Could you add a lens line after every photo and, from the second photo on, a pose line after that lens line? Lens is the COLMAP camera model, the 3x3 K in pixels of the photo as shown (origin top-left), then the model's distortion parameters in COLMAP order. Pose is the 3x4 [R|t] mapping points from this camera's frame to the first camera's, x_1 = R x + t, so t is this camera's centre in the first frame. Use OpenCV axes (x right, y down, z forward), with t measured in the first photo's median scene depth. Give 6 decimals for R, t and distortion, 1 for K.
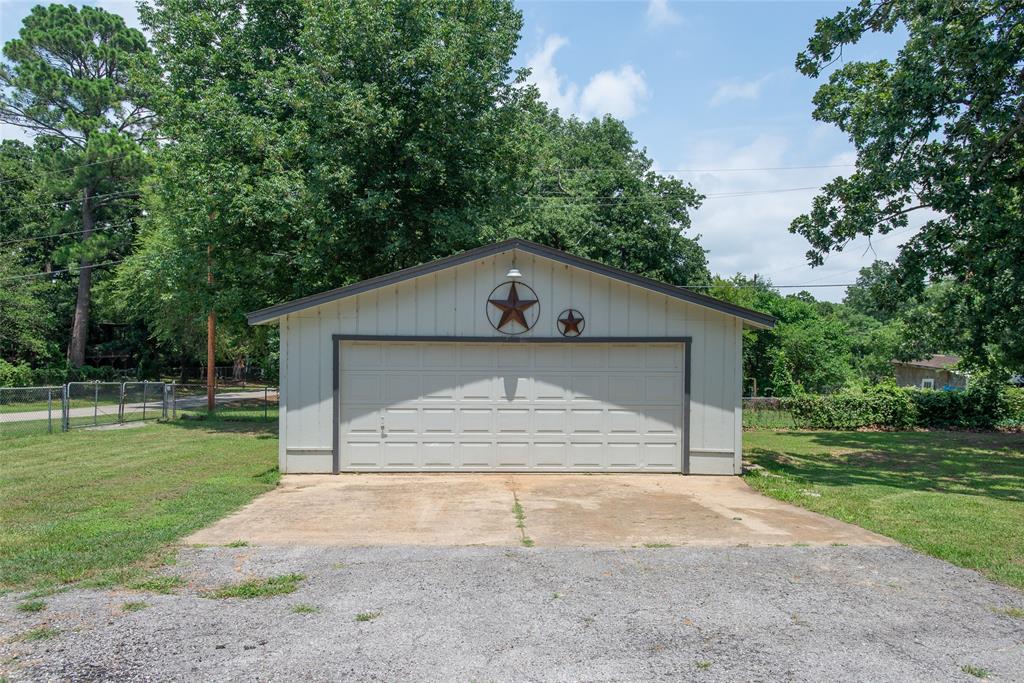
lens RADIAL K [[704.9, 0, 509.1], [0, 704.9, 340.5], [0, 0, 1]] dist [0.004908, 0.001526]
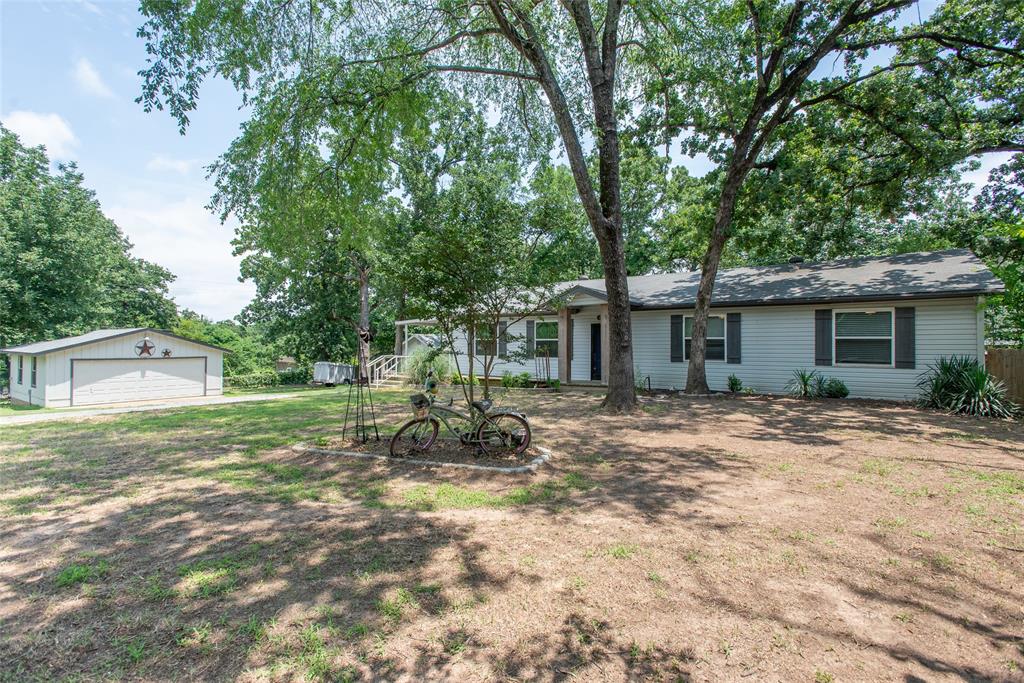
lens RADIAL K [[485.5, 0, 507.5], [0, 485.5, 341.2], [0, 0, 1]] dist [0.018730, -0.005169]
pose [[0.603394, 0.000239, 0.797443, -0.556530], [0.007633, 0.999952, -0.006075, -0.039143], [-0.797407, 0.009752, 0.603363, -1.187102]]
